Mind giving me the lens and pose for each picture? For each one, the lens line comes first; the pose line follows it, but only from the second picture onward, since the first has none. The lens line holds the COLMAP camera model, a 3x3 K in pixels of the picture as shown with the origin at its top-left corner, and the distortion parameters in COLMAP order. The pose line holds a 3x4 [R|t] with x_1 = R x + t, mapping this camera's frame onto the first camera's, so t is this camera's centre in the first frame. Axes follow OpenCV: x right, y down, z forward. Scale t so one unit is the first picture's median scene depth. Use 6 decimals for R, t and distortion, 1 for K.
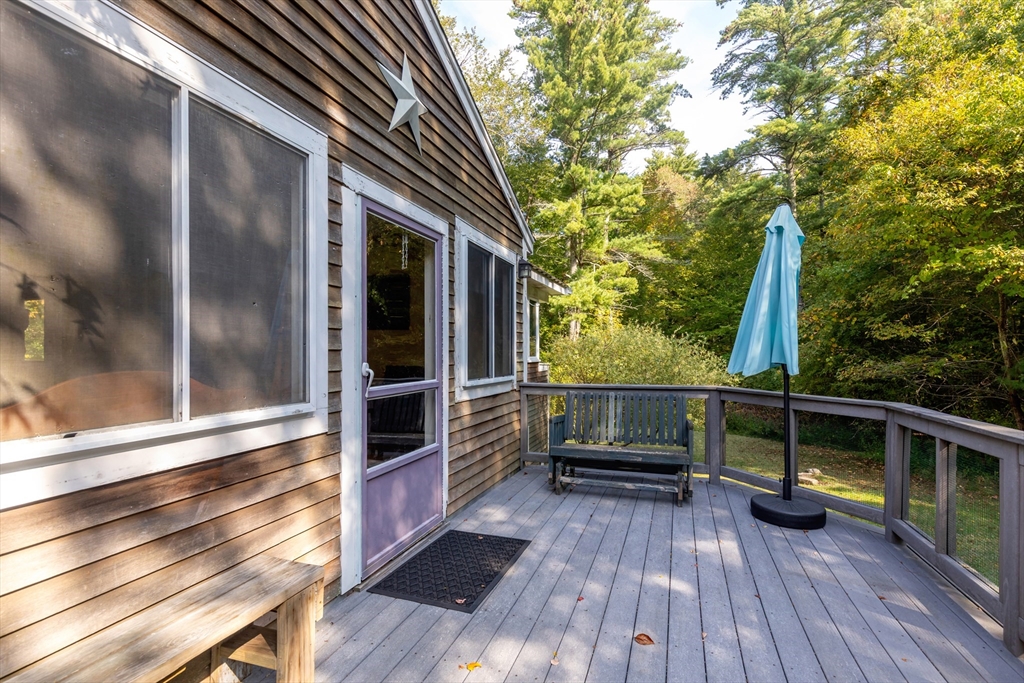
lens RADIAL K [[466.7, 0, 515.6], [0, 466.7, 350.9], [0, 0, 1]] dist [0.009715, -0.000197]
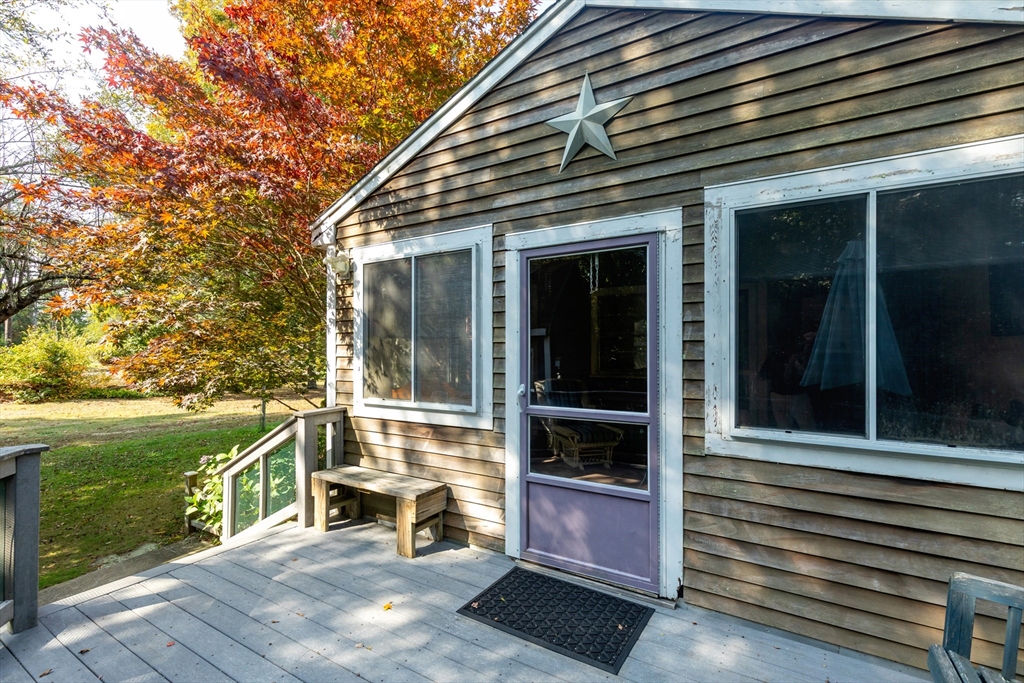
lens RADIAL K [[466.7, 0, 517.7], [0, 466.7, 342.3], [0, 0, 1]] dist [0.009715, -0.000197]
pose [[-0.216411, -0.001988, -0.976300, 0.870894], [0.009267, 0.999949, -0.004091, -0.079961], [0.976258, -0.009932, -0.216381, 1.231958]]
